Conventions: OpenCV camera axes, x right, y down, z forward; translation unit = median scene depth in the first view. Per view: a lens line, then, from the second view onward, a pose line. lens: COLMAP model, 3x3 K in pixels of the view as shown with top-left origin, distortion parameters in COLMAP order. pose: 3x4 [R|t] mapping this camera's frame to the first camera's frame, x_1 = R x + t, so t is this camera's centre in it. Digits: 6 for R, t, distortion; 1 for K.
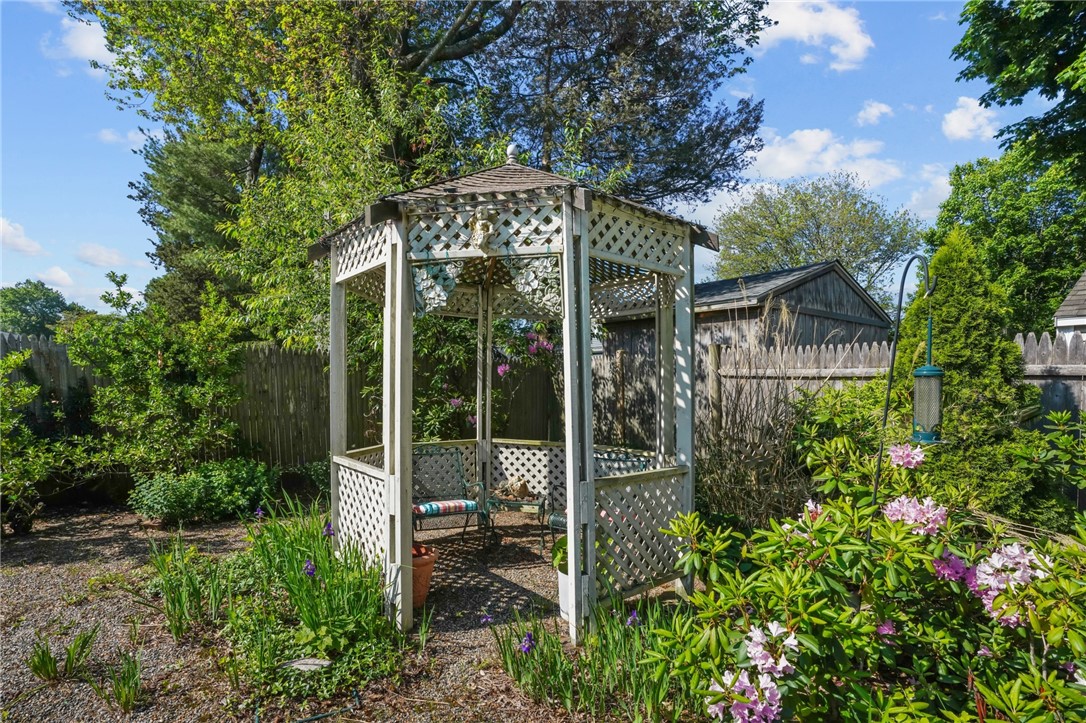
lens RADIAL K [[508.9, 0, 512.2], [0, 508.9, 454.9], [0, 0, 1]] dist [-0.001723, -0.000319]
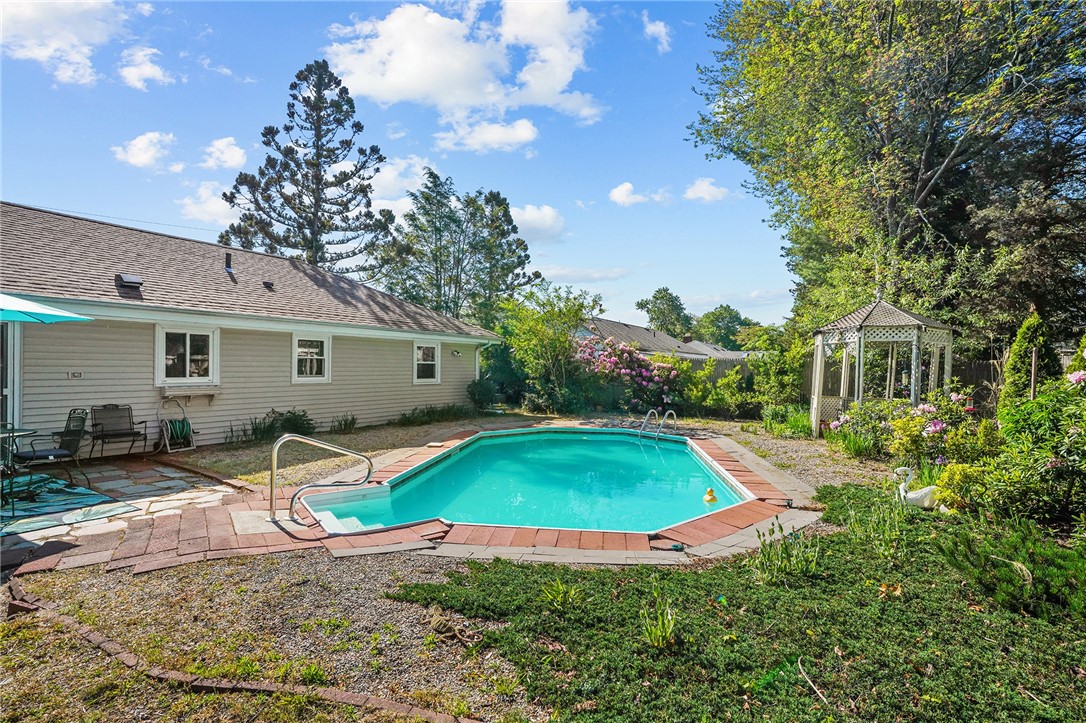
lens RADIAL K [[499.4, 0, 543.5], [0, 499.4, 363.9], [0, 0, 1]] dist [-0.074824, 0.027960]
pose [[0.465218, -0.016090, -0.885050, 1.096265], [-0.132038, 0.987388, -0.087355, 0.201394], [0.875293, 0.157500, 0.457226, -1.339415]]
